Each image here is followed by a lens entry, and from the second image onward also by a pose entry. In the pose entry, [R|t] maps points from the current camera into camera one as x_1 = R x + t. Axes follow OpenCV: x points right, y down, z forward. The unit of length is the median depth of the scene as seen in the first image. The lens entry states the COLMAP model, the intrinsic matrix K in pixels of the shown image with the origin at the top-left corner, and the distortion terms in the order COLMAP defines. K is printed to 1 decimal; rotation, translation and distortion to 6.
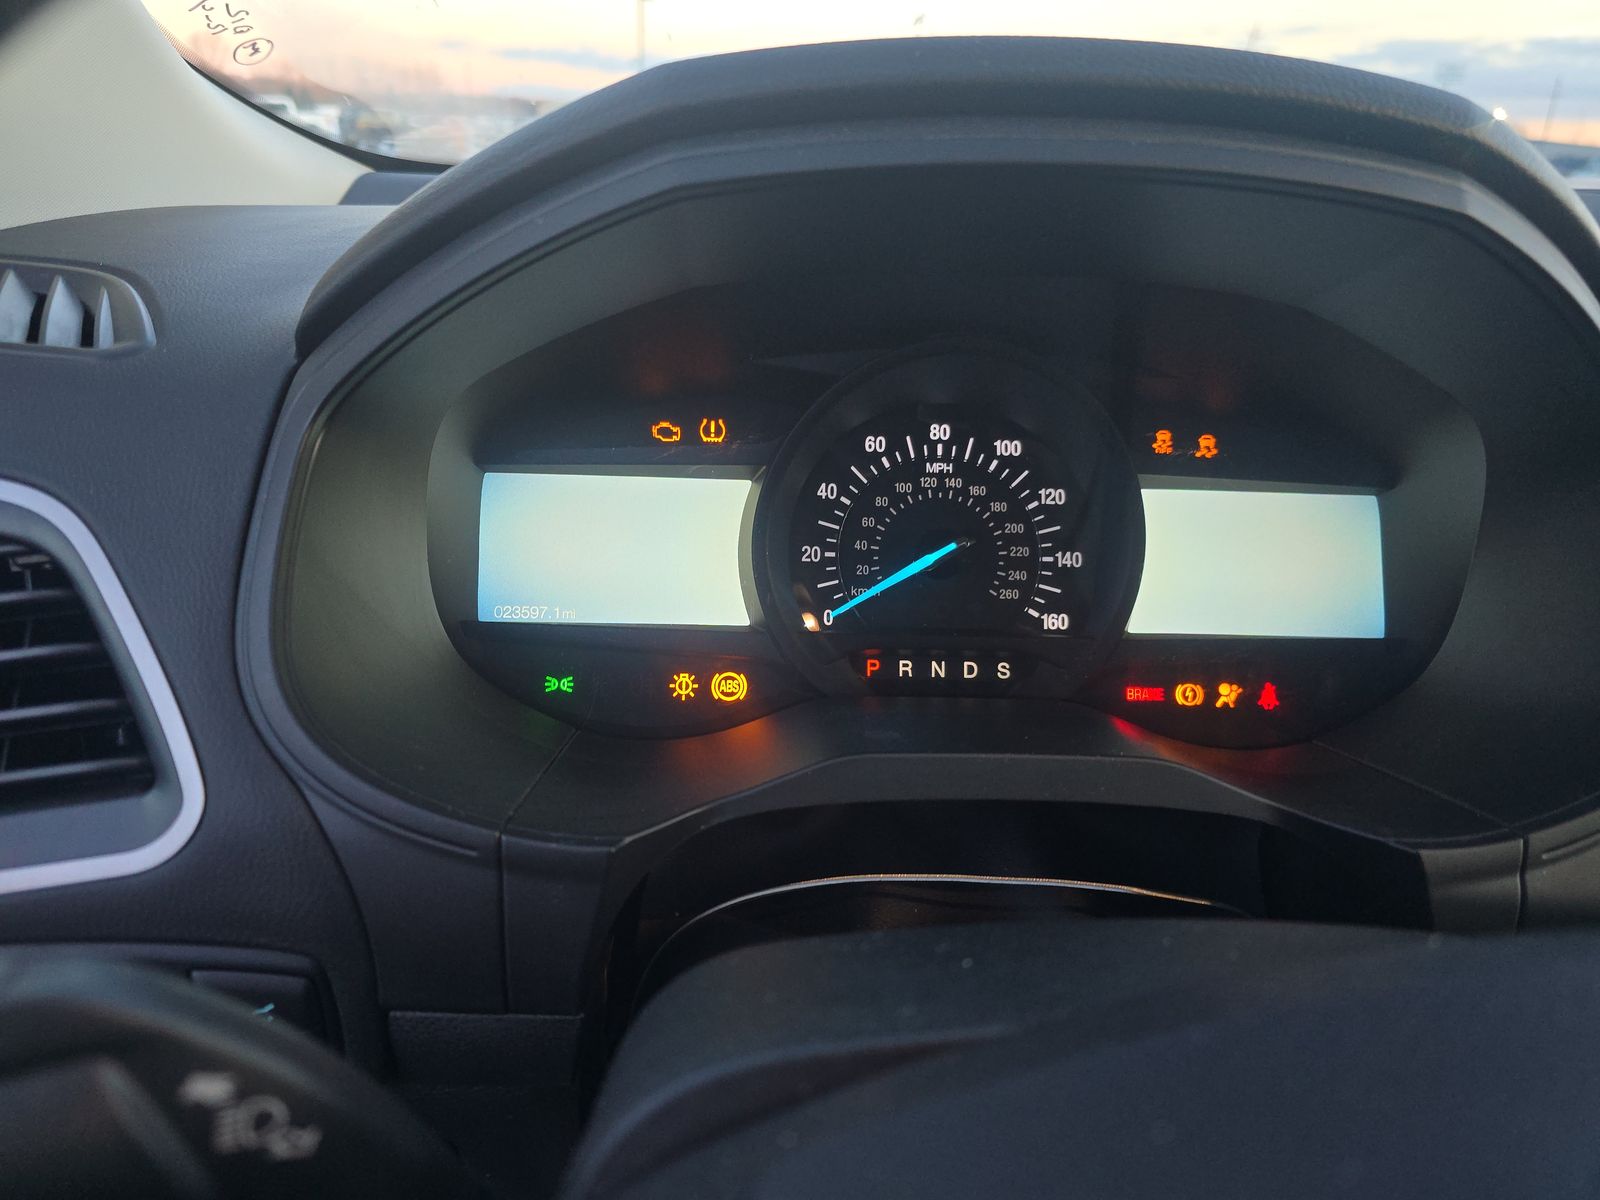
lens RADIAL K [[1074.4, 0, 803.0], [0, 1074.4, 547.1], [0, 0, 1]] dist [0.025717, -0.027974]
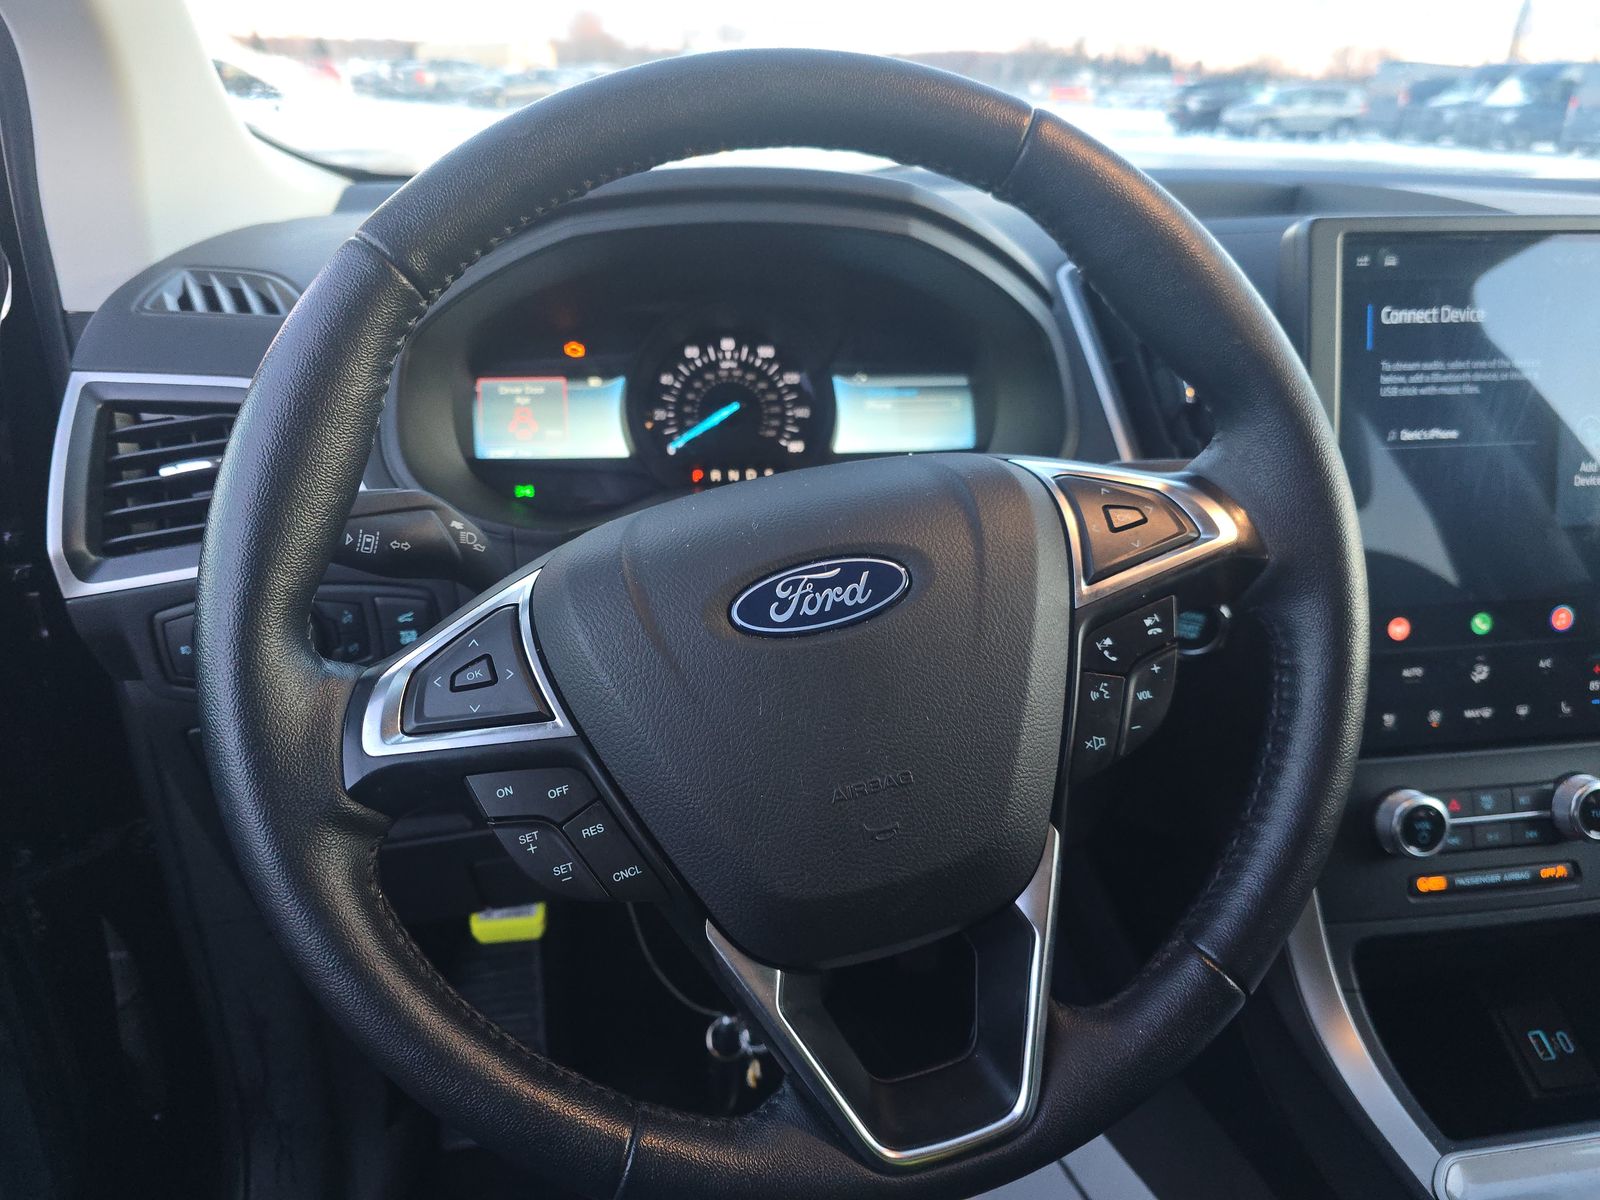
lens RADIAL K [[1074.4, 0, 817.3], [0, 1074.4, 593.8], [0, 0, 1]] dist [0.025717, -0.027974]
pose [[0.994575, -0.056941, 0.087050, 0.095848], [0.049349, 0.994985, 0.087004, 0.161509], [-0.091568, -0.082236, 0.992397, -0.857094]]
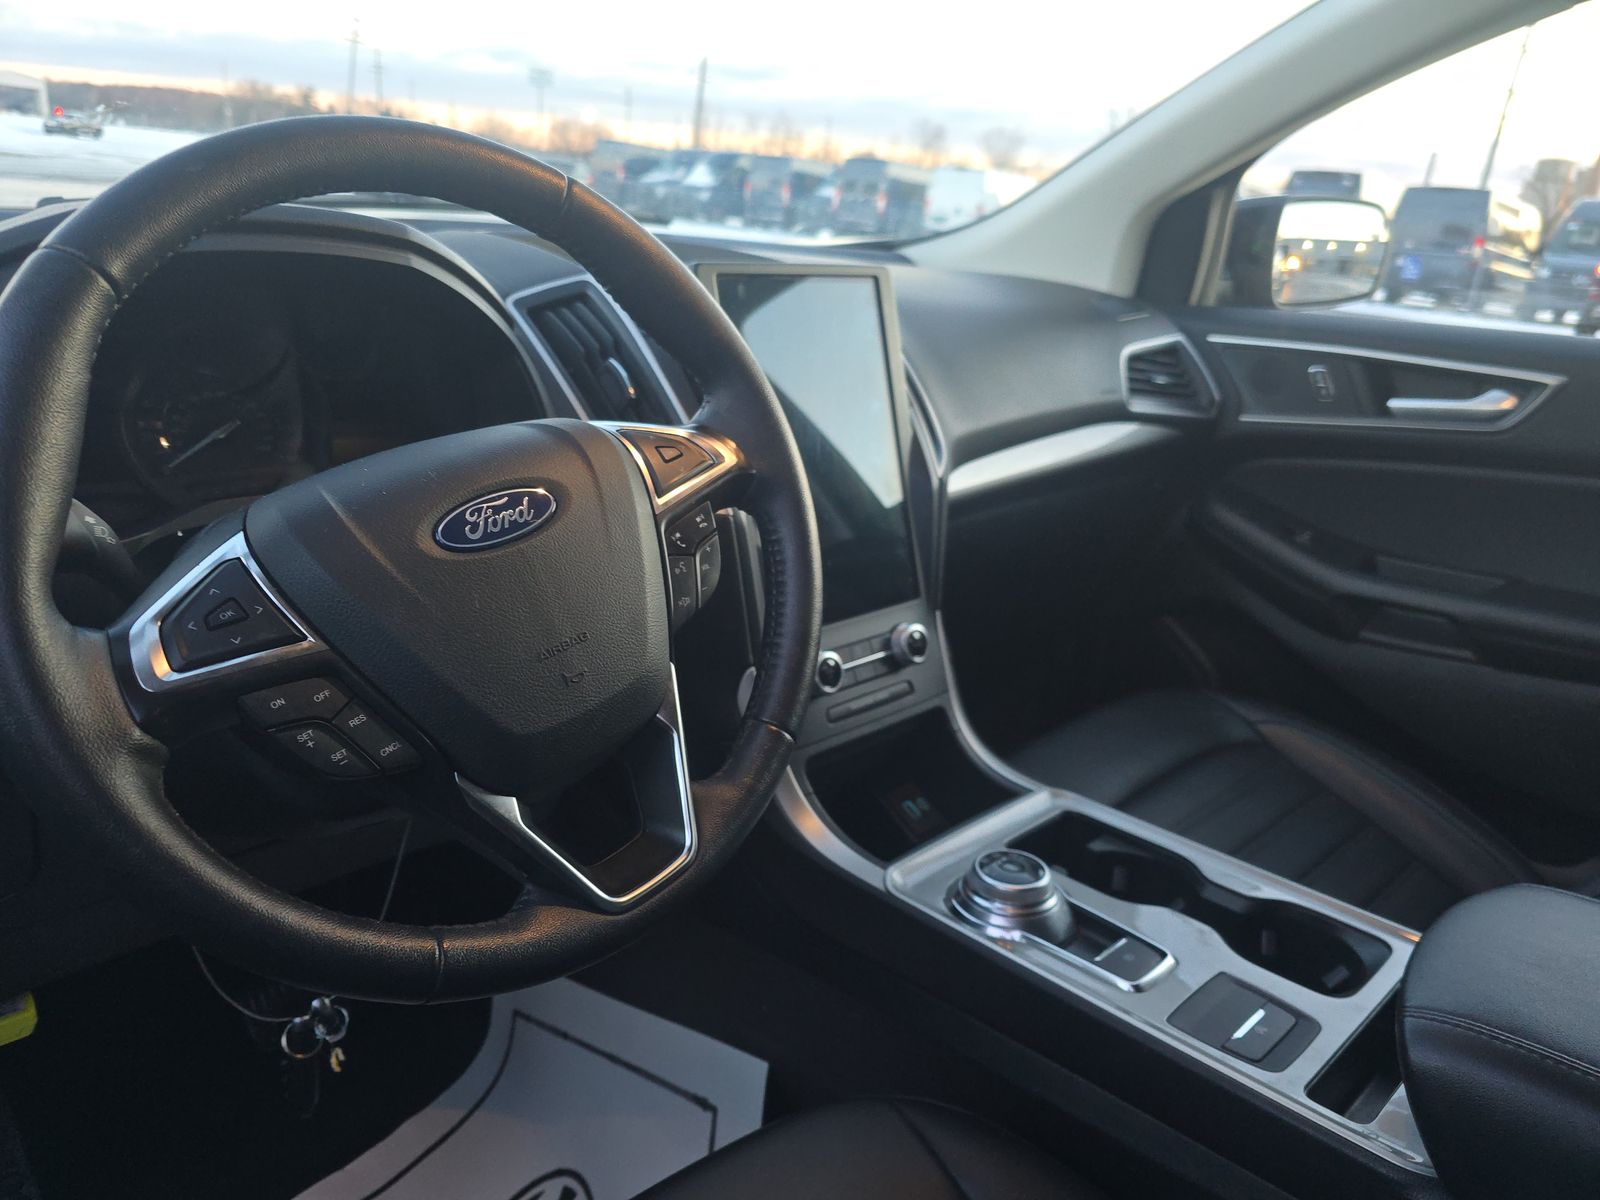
lens RADIAL K [[1074.4, 0, 800.6], [0, 1074.4, 592.4], [0, 0, 1]] dist [0.025717, -0.027974]
pose [[0.750838, -0.193568, 0.631486, -0.372085], [0.163557, 0.980804, 0.106173, 0.254066], [-0.639915, 0.023565, 0.768084, -1.136292]]
